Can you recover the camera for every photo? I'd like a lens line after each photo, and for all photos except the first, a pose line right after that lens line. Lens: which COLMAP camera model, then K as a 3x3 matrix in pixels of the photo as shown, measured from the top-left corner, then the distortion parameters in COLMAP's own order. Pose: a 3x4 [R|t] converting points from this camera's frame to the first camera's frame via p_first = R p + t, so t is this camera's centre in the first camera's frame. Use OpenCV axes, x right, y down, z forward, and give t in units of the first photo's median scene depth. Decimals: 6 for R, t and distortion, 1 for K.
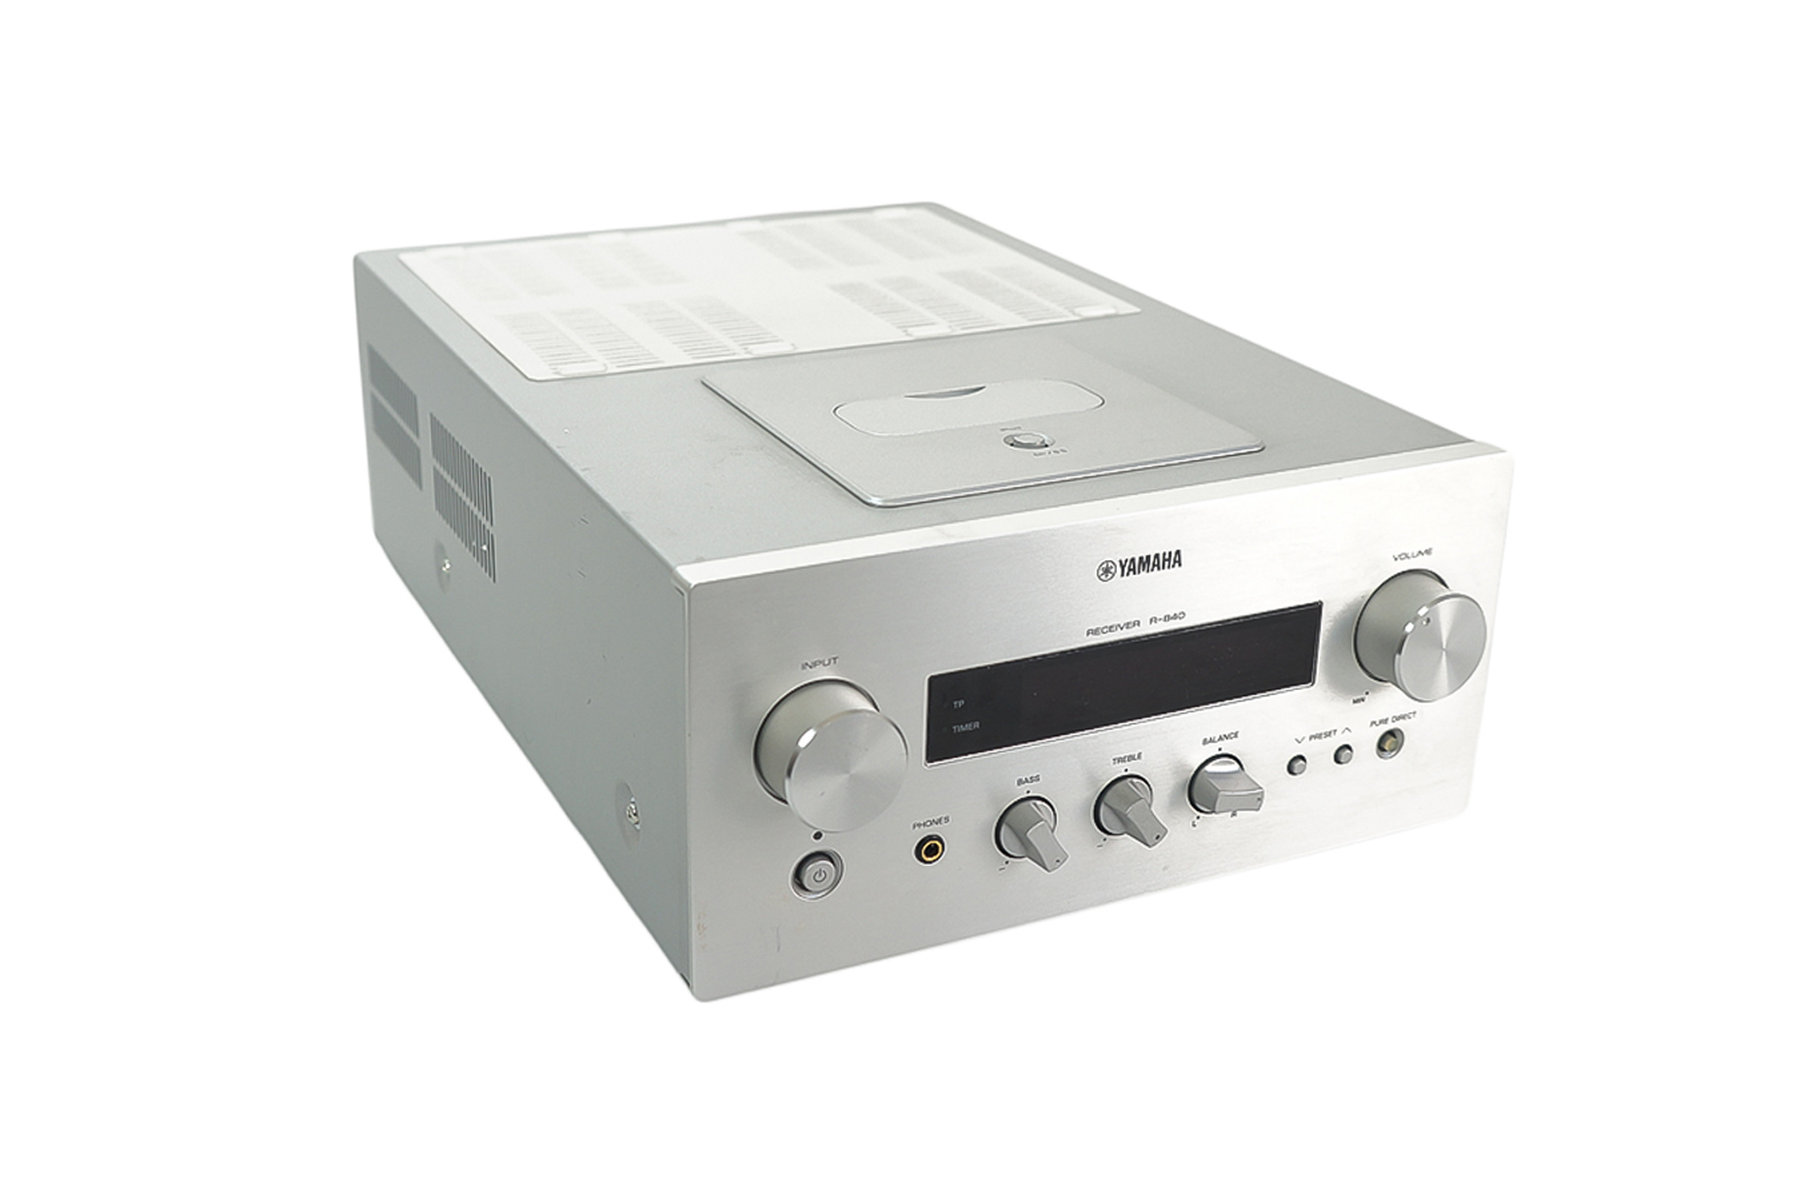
lens RADIAL K [[2303.4, 0, 900.5], [0, 2303.4, 596.8], [0, 0, 1]] dist [-0.141480, 0.000000]
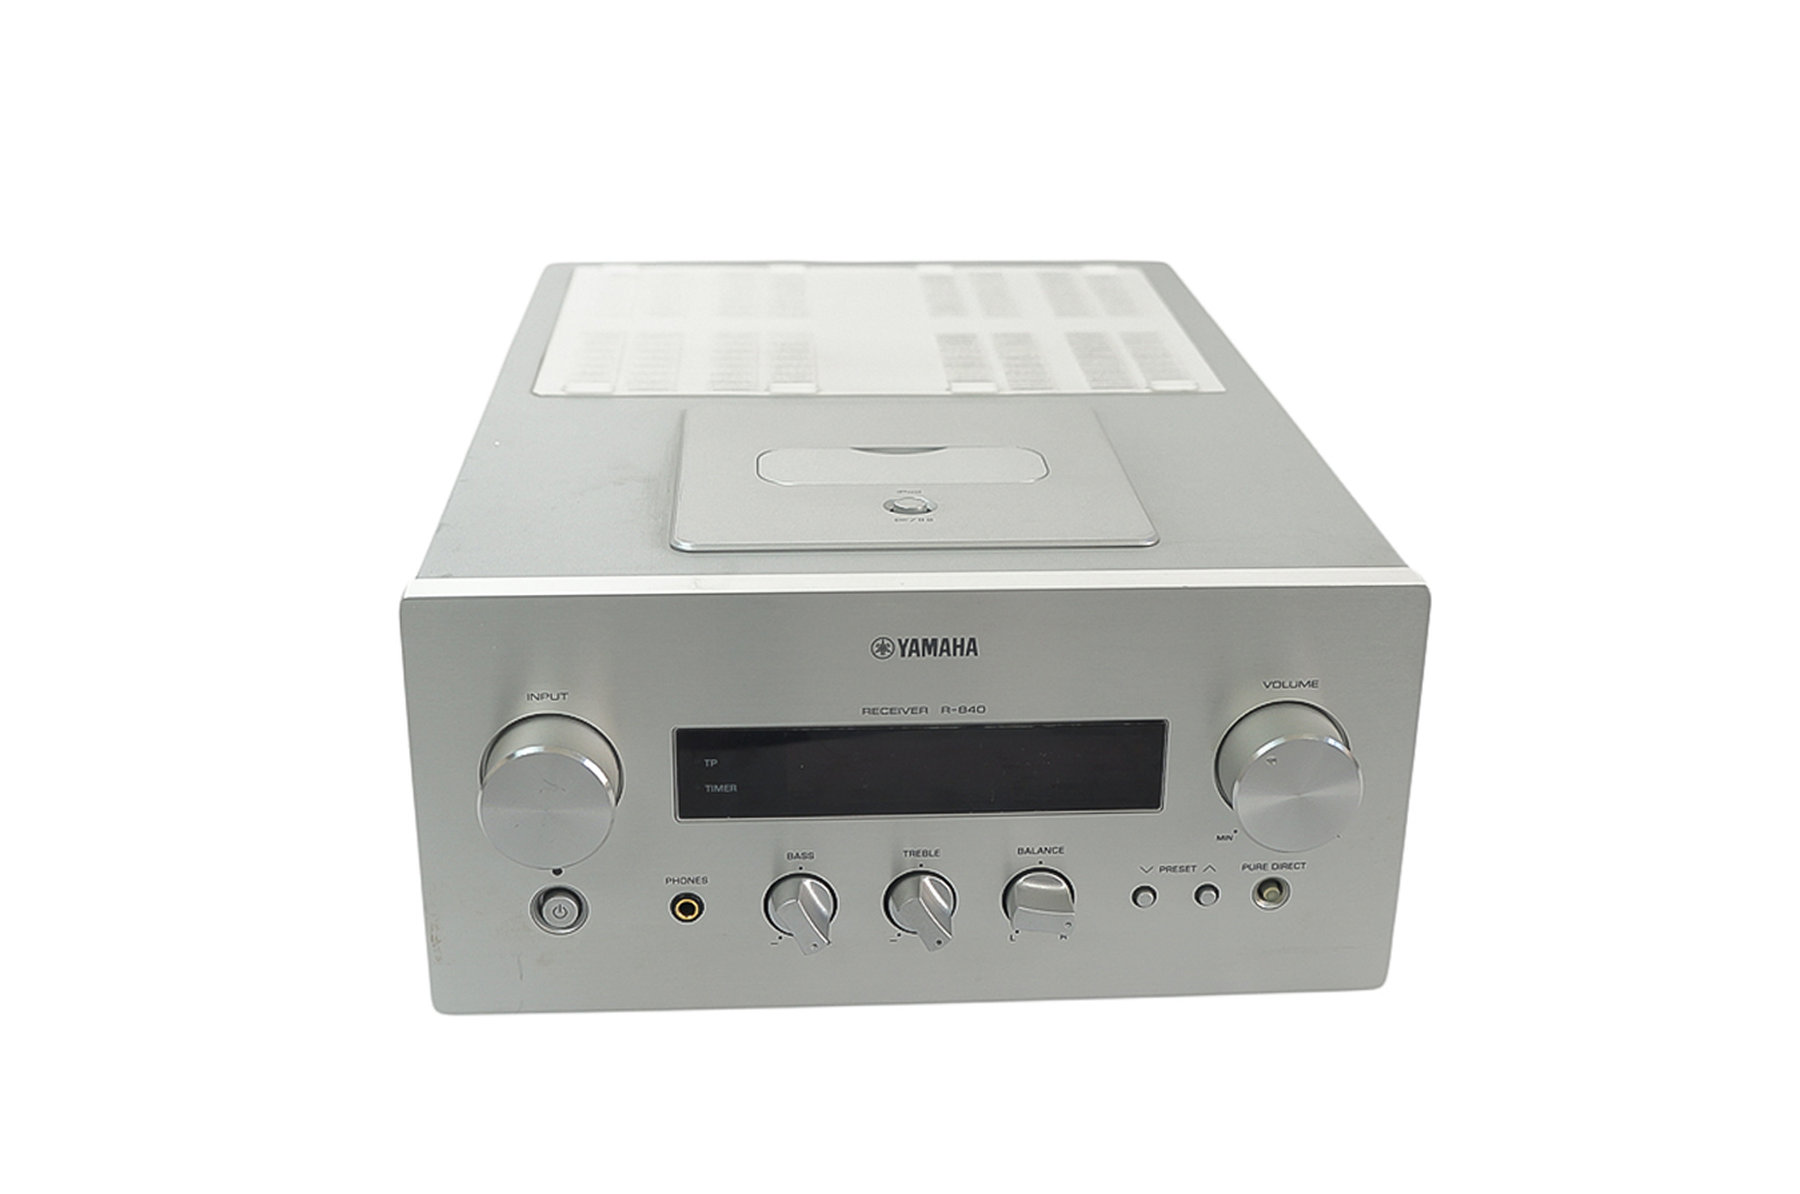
lens RADIAL K [[2303.4, 0, 910.4], [0, 2303.4, 594.9], [0, 0, 1]] dist [-0.141480, 0.000000]
pose [[0.917919, 0.130438, -0.374713, 0.422857], [-0.139201, 0.990257, 0.003713, -0.035683], [0.371547, 0.048753, 0.927133, 0.125908]]
